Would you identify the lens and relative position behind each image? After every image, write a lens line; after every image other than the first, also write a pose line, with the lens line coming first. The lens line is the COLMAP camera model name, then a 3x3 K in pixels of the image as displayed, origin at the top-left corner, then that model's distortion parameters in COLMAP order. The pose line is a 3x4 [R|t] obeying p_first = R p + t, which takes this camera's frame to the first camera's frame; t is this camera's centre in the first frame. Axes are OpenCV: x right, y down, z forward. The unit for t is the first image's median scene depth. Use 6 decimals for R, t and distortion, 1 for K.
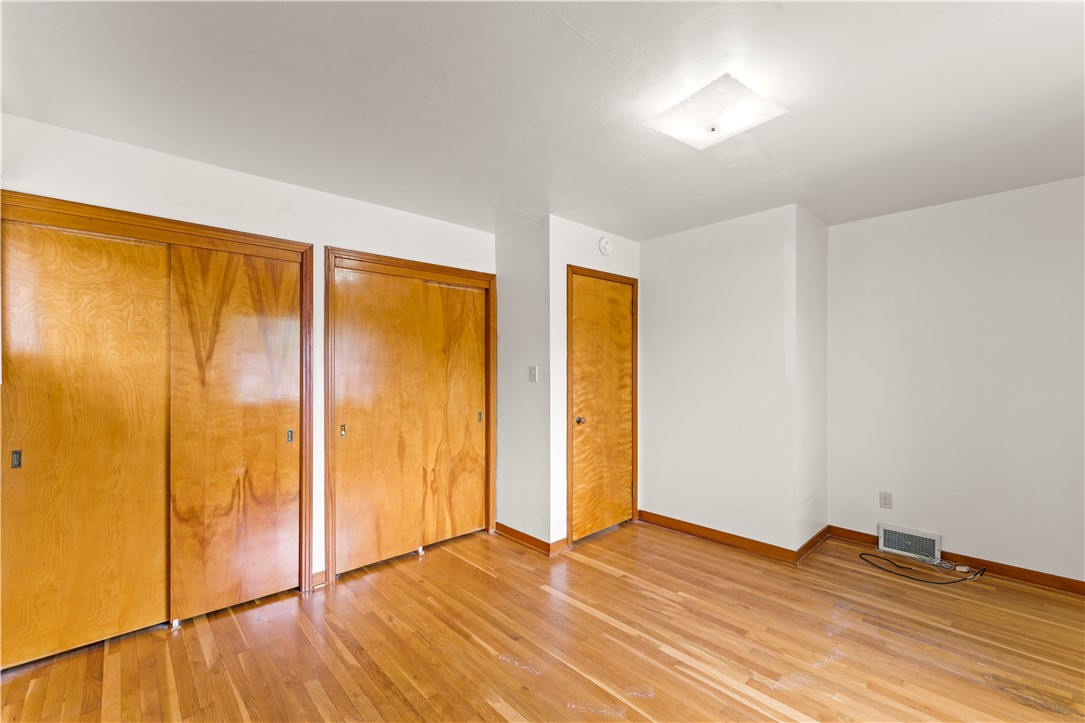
lens RADIAL K [[454.9, 0, 532.5], [0, 454.9, 363.3], [0, 0, 1]] dist [-0.000098, -0.000080]
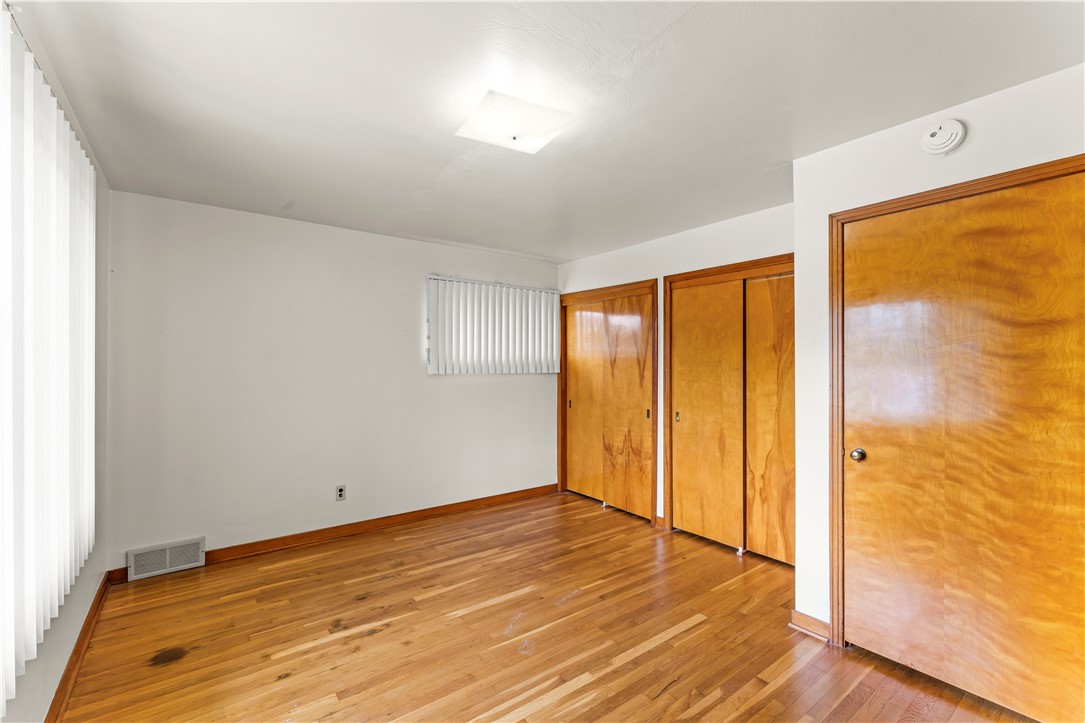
lens RADIAL K [[466.2, 0, 538.6], [0, 466.2, 361.4], [0, 0, 1]] dist [-0.000400, -0.000079]
pose [[-0.101388, -0.006758, -0.994824, 1.044093], [0.003895, 0.999967, -0.007190, 0.000874], [0.994839, -0.004604, -0.101358, 0.844987]]
